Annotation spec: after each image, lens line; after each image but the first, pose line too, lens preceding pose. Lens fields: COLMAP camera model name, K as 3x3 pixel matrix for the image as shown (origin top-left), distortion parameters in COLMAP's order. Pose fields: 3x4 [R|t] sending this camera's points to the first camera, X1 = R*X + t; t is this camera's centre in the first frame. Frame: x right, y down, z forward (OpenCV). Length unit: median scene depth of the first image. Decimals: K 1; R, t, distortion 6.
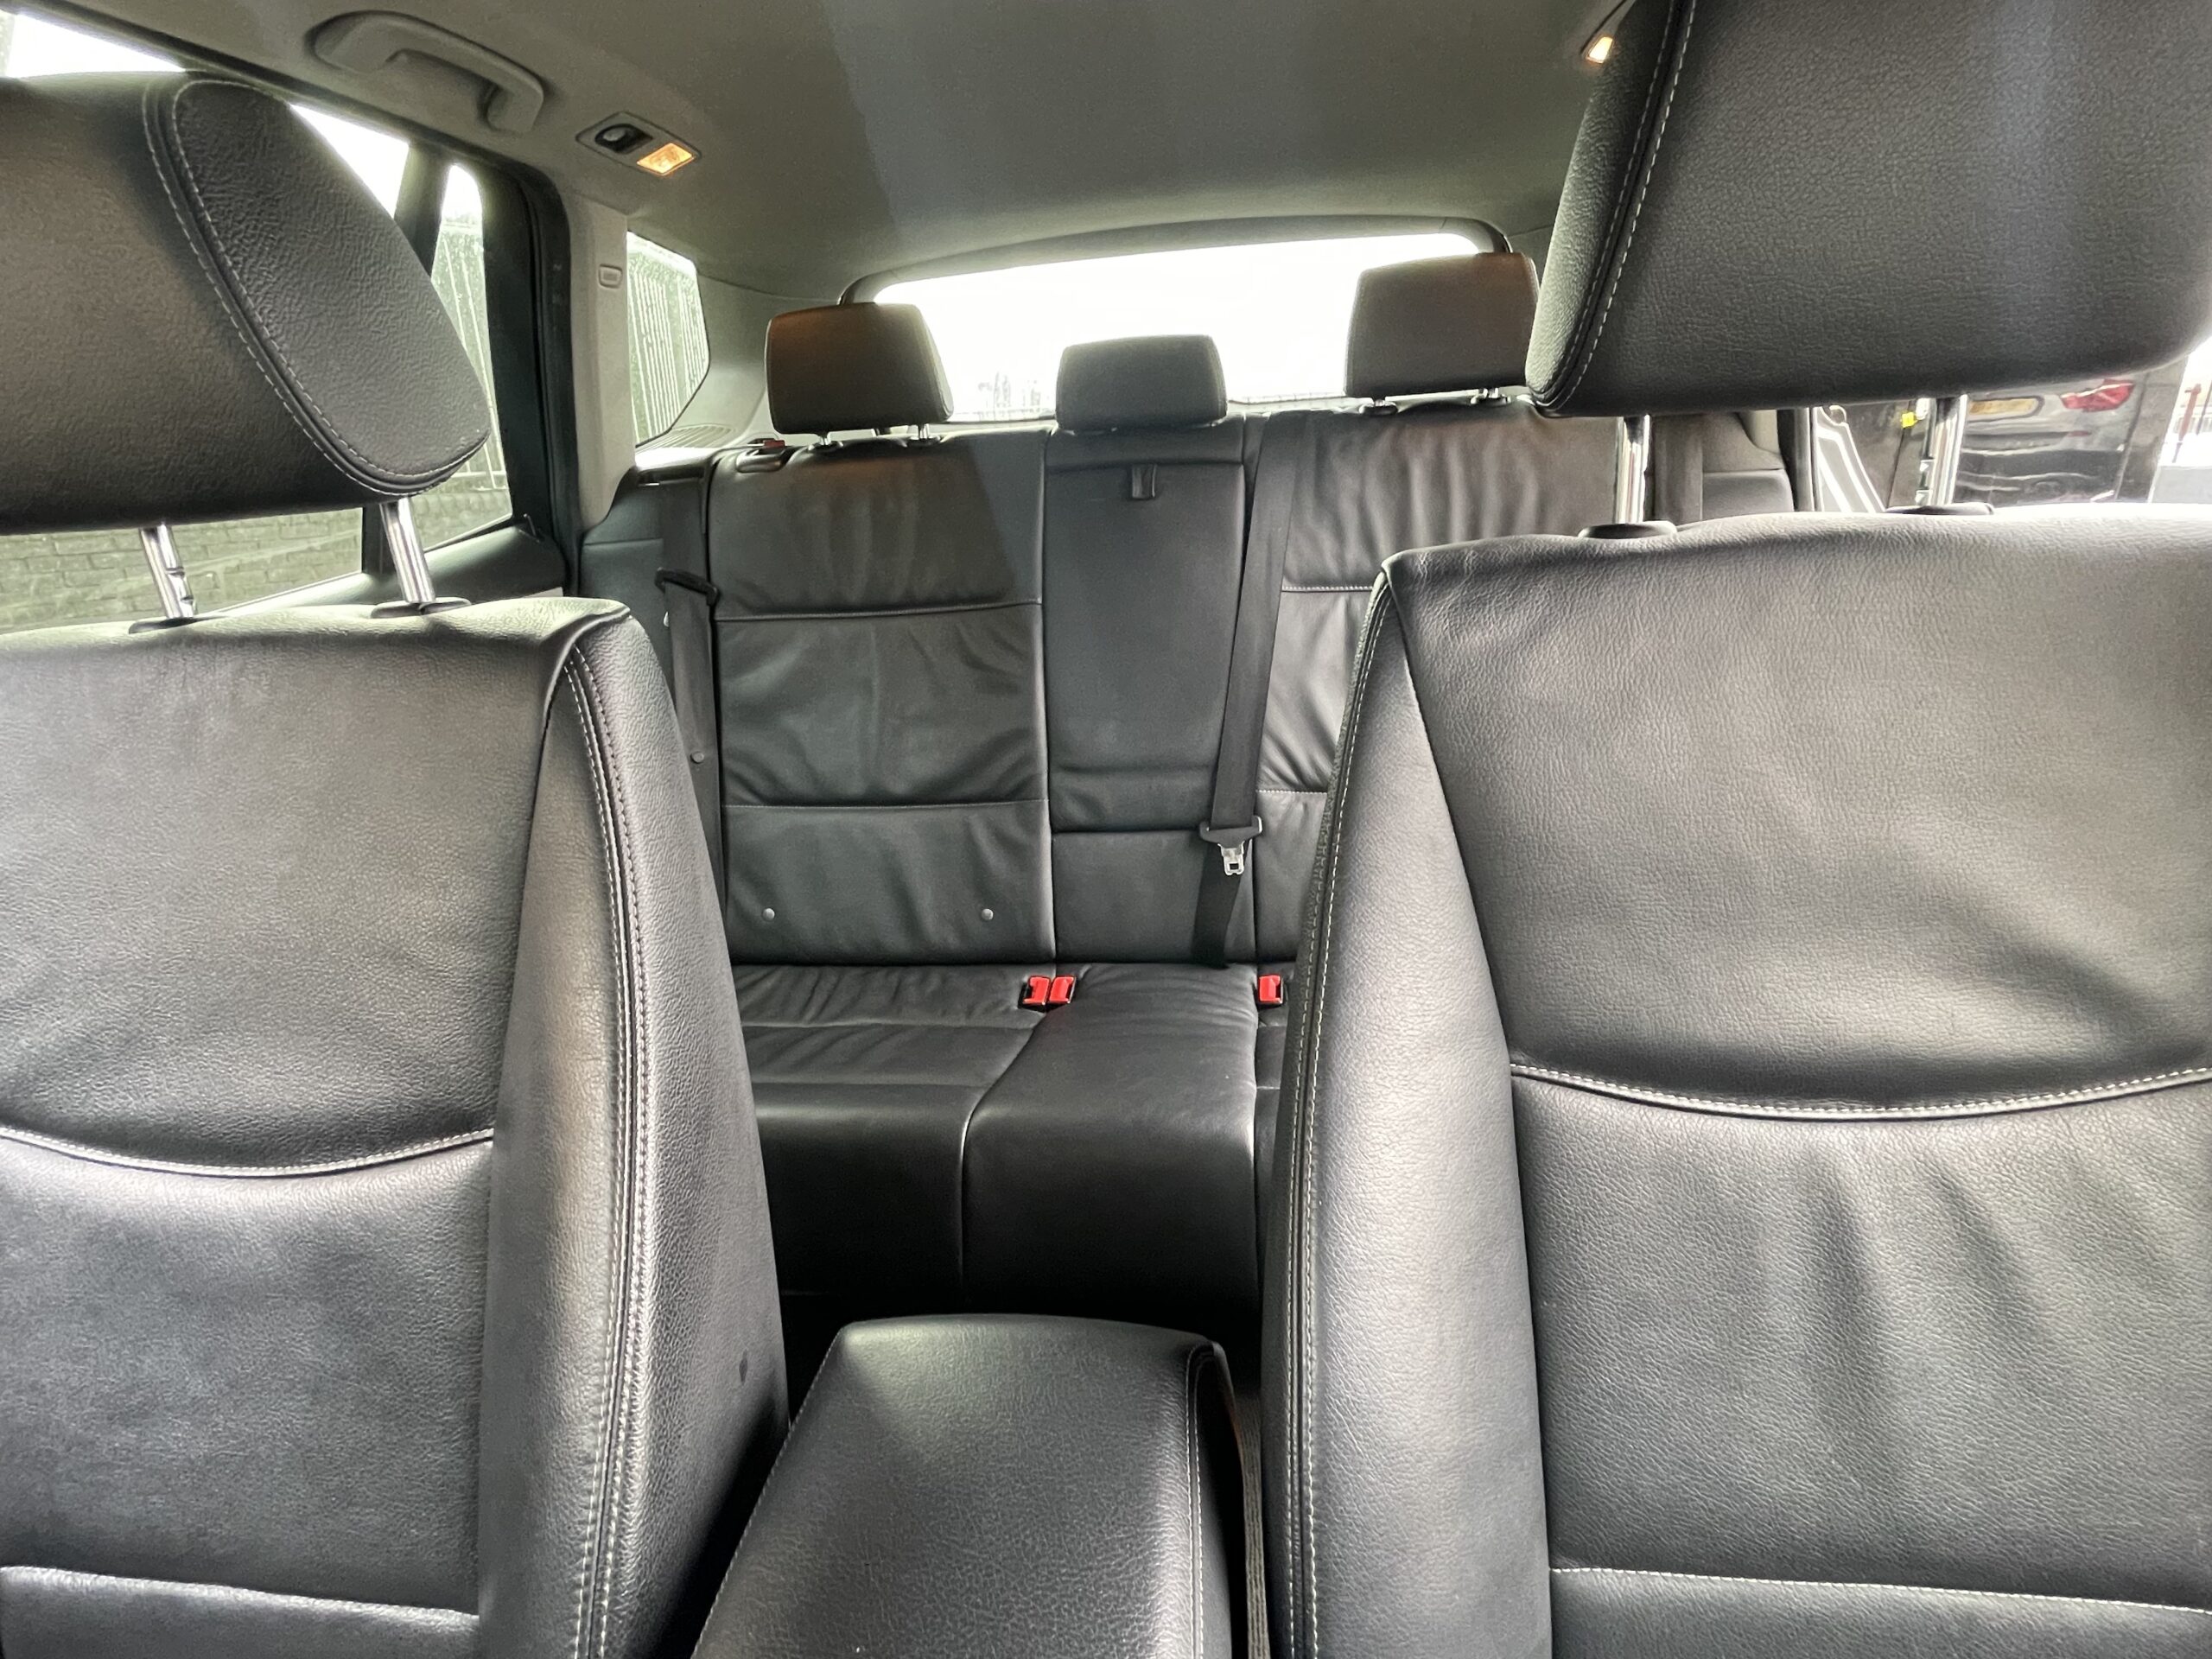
lens RADIAL K [[1060.8, 0, 1106.0], [0, 1060.8, 829.5], [0, 0, 1]] dist [-0.022114, -0.000472]
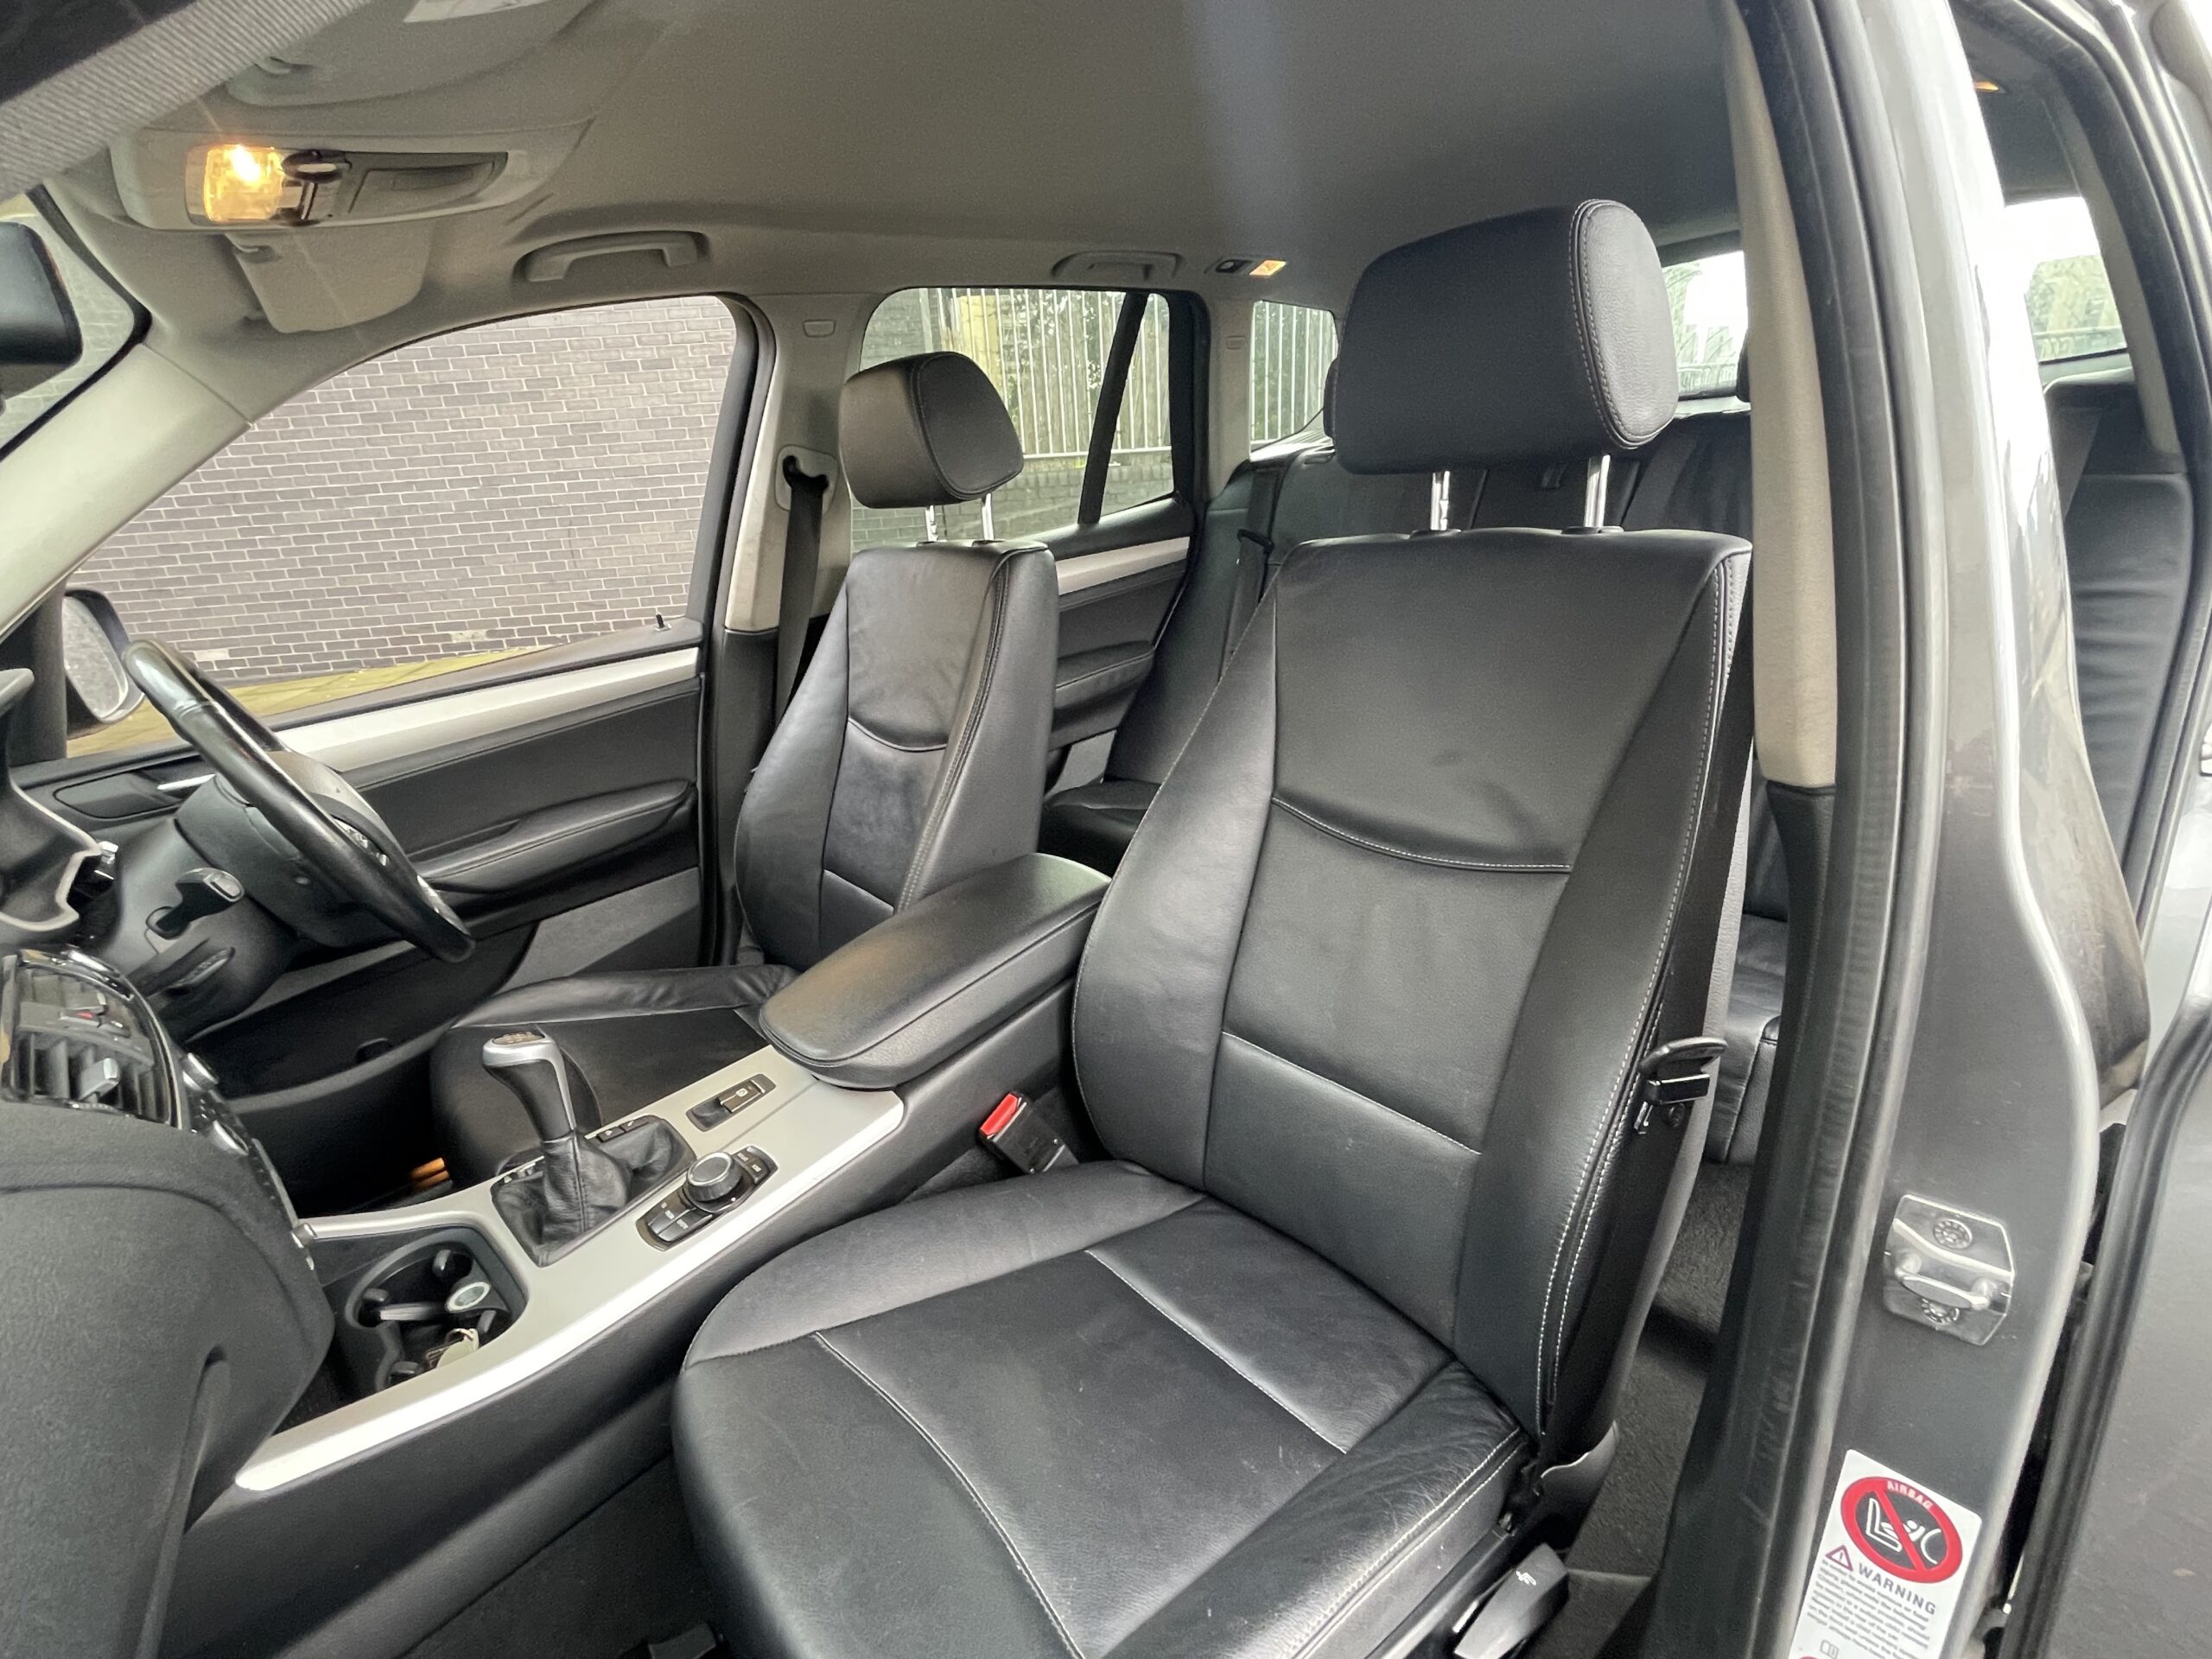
lens RADIAL K [[1060.8, 0, 1106.0], [0, 1060.8, 829.5], [0, 0, 1]] dist [-0.022114, -0.000472]
pose [[0.712142, 0.227769, -0.664060, 0.655213], [-0.198443, 0.972640, 0.120799, 0.043072], [0.673405, 0.045752, 0.737857, -0.303654]]
